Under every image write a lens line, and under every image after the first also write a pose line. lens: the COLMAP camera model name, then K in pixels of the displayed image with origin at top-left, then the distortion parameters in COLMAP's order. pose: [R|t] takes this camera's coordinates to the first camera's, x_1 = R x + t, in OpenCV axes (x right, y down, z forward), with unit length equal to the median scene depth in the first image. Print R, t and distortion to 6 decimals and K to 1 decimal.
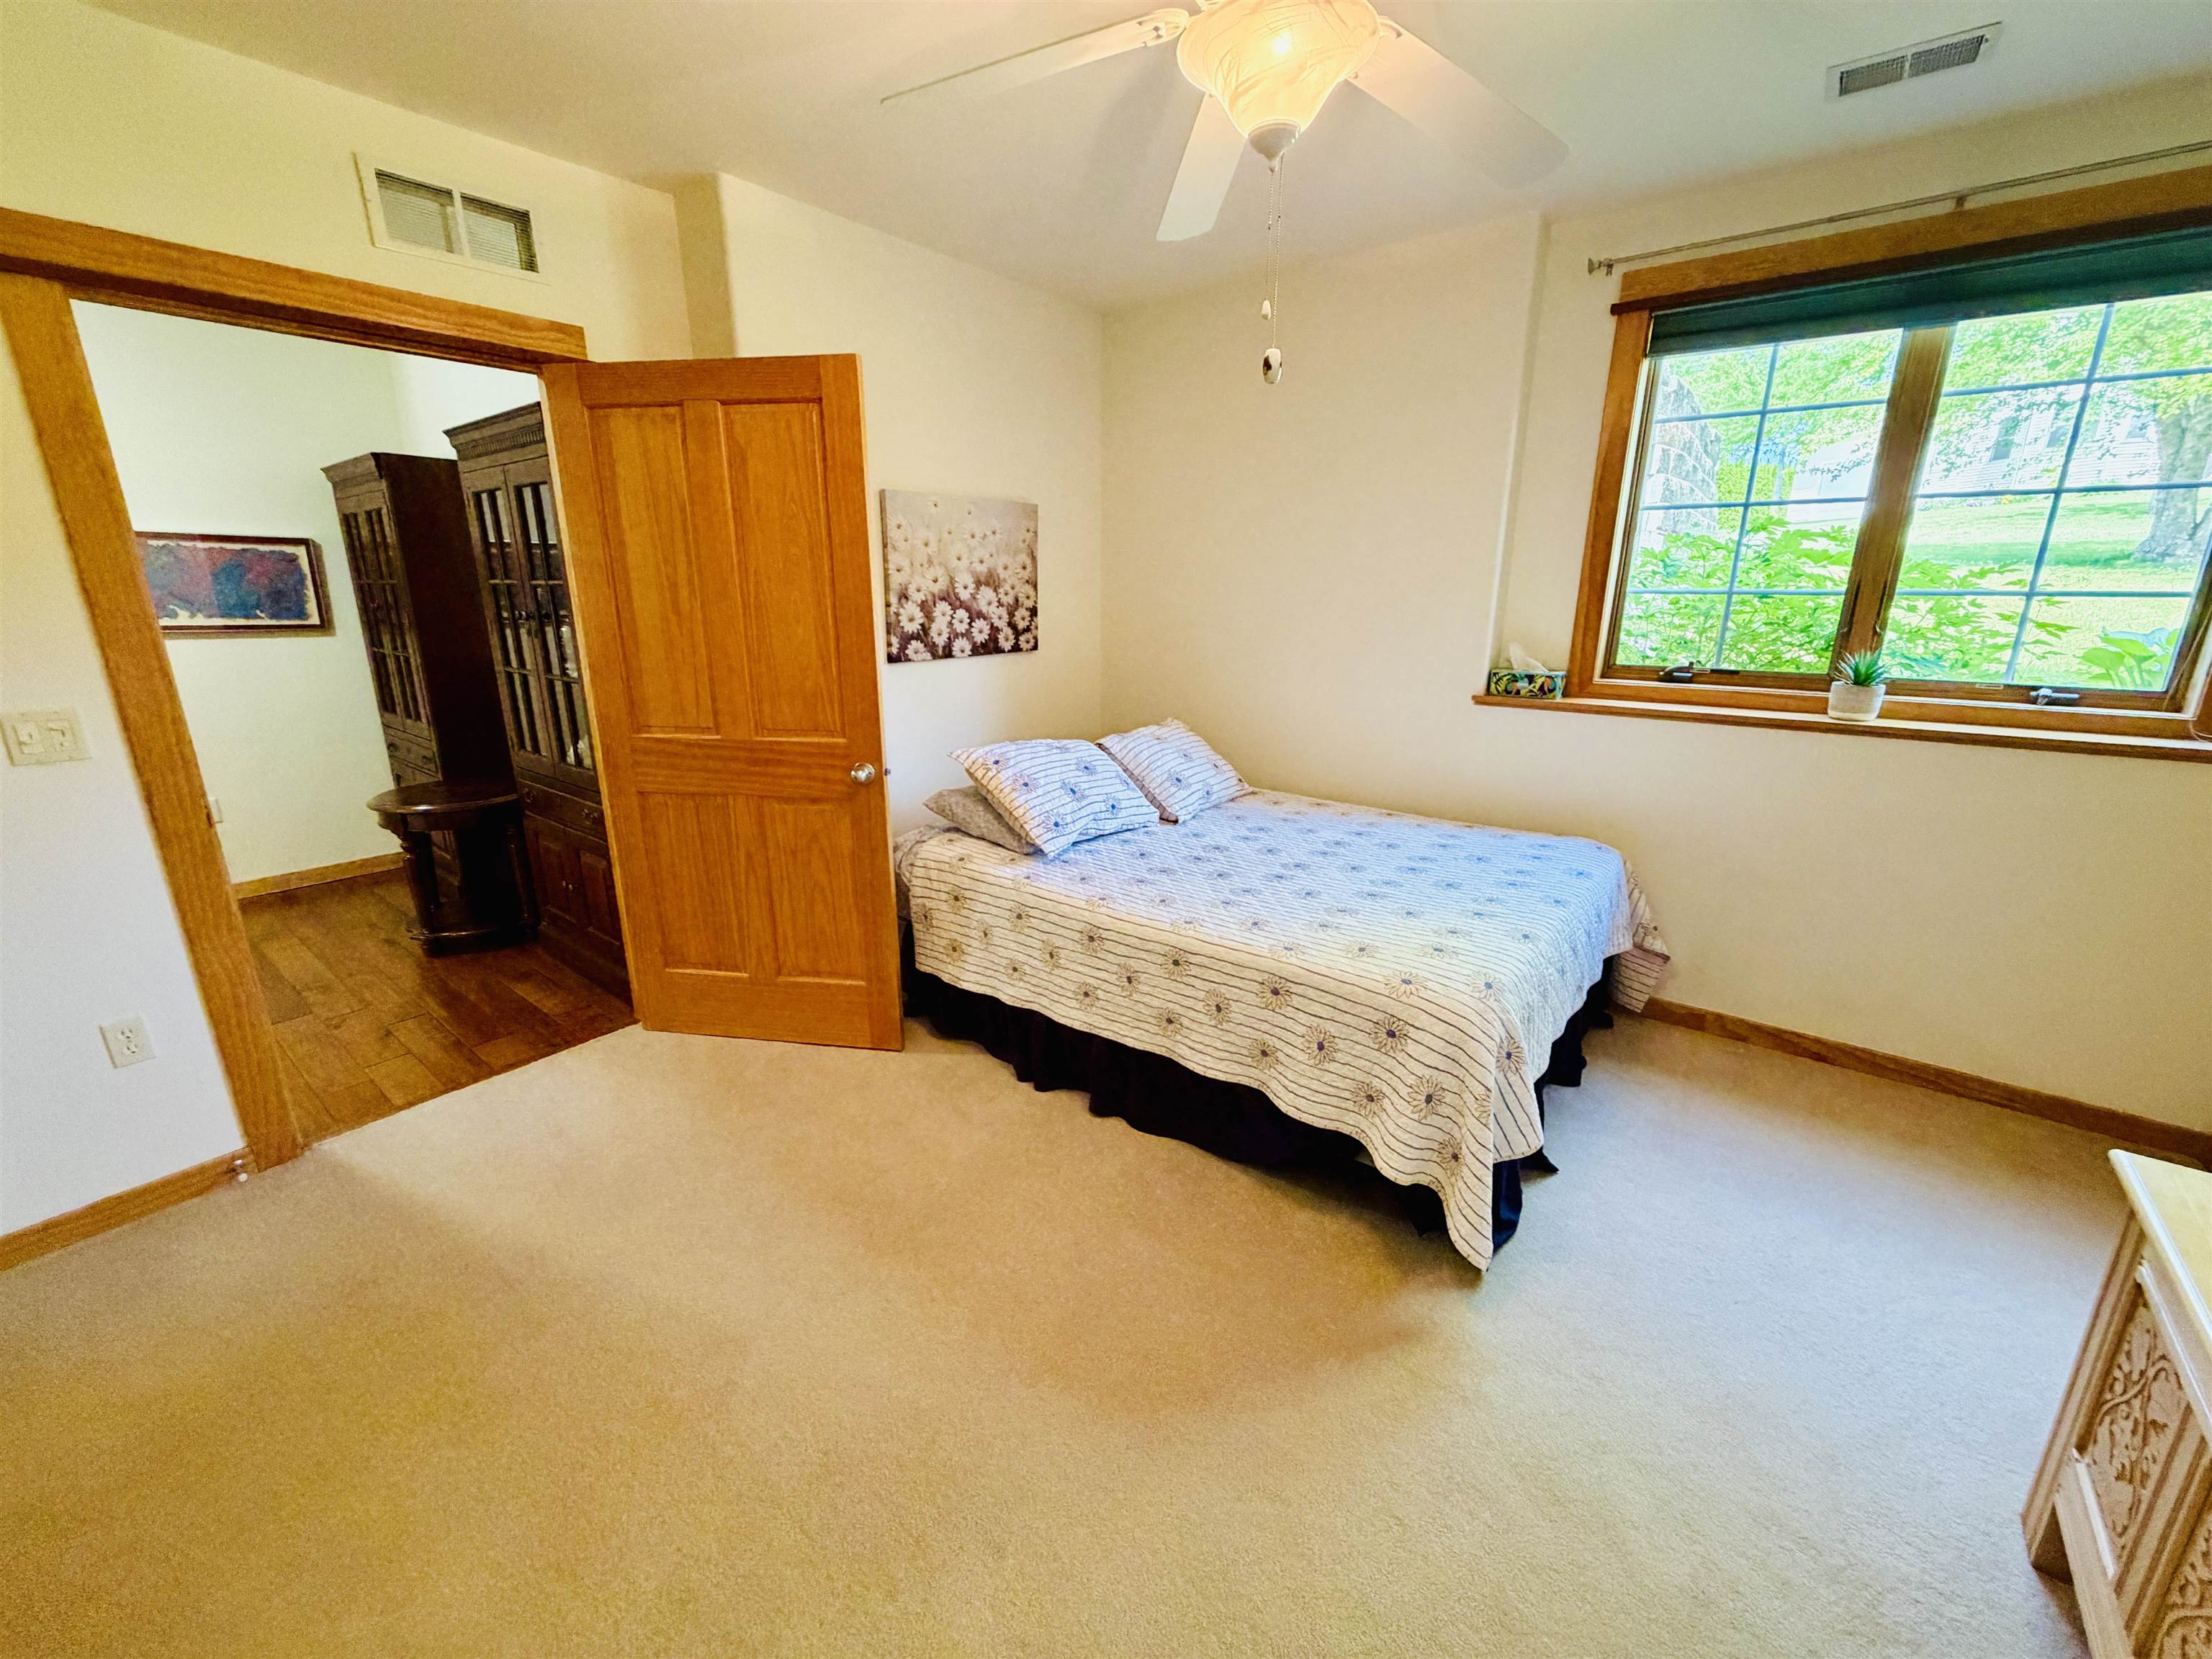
lens RADIAL K [[887.0, 0, 1106.0], [0, 887.0, 829.5], [0, 0, 1]] dist [0.000730, -0.000234]
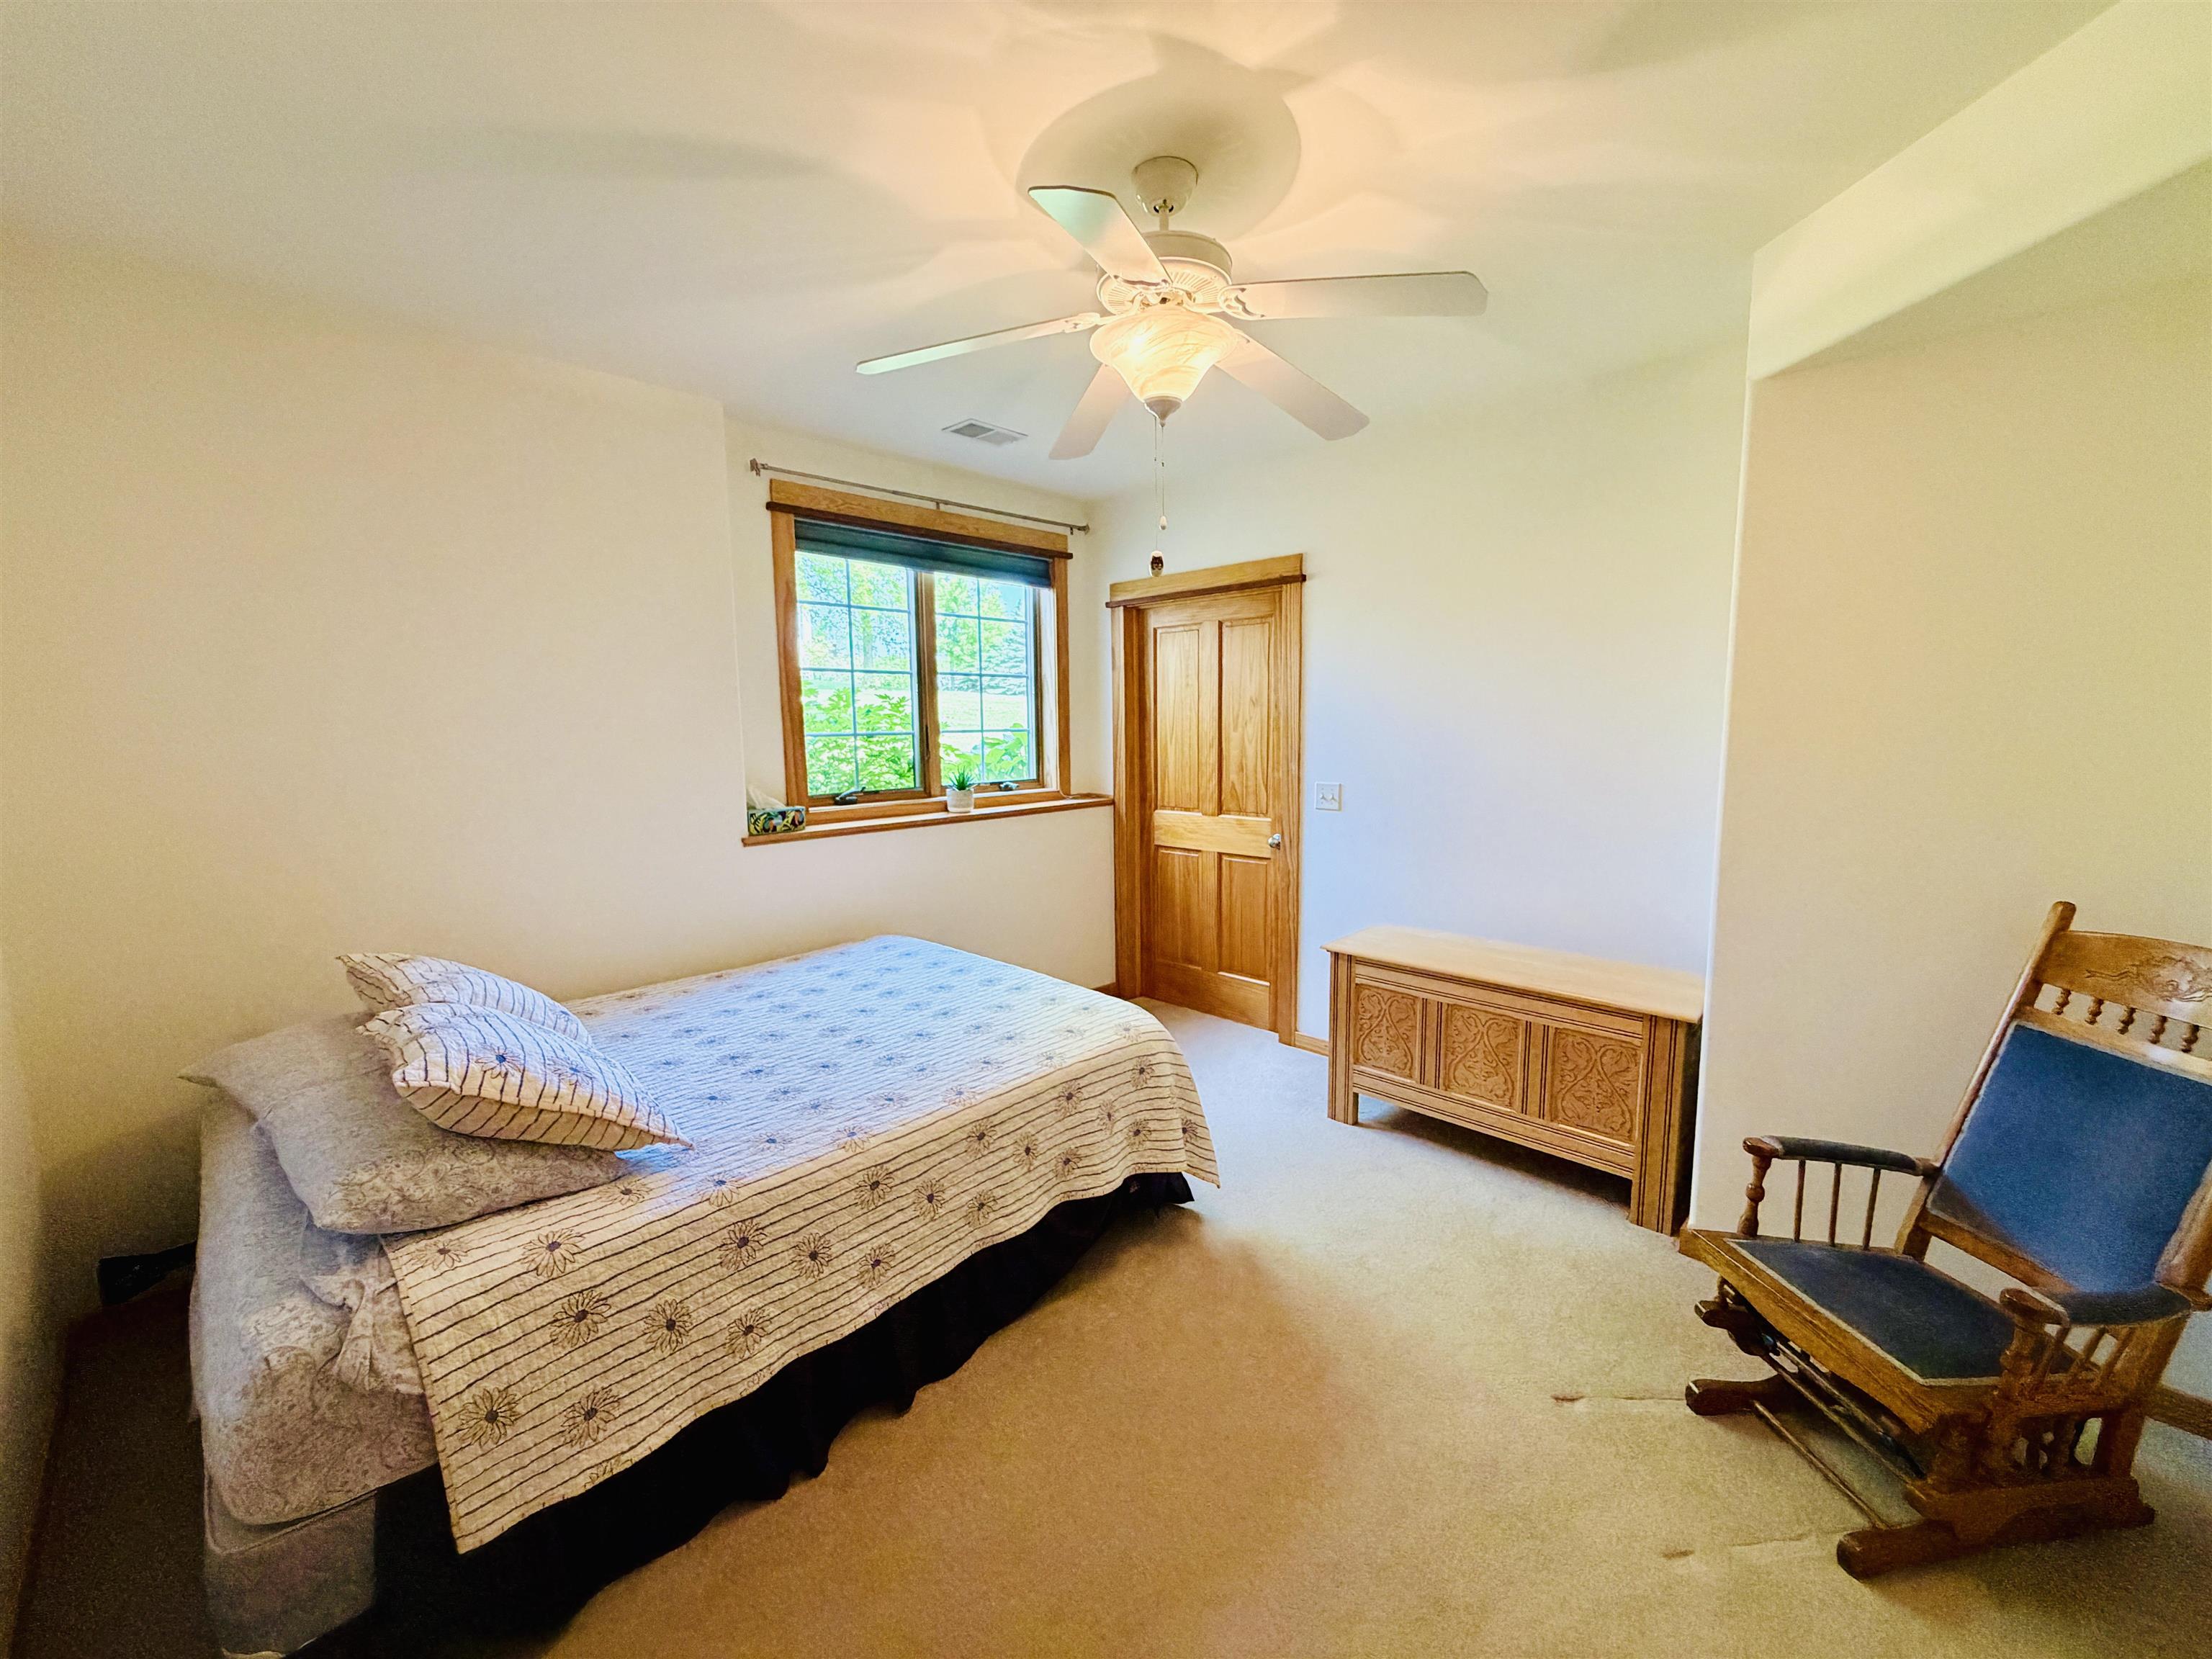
lens RADIAL K [[884.9, 0, 1096.7], [0, 884.9, 827.5], [0, 0, 1]] dist [0.001000, -0.000445]
pose [[0.106953, -0.122767, 0.986656, -0.629304], [0.280385, 0.955796, 0.088534, -0.163953], [-0.953911, 0.267174, 0.136647, 0.560534]]
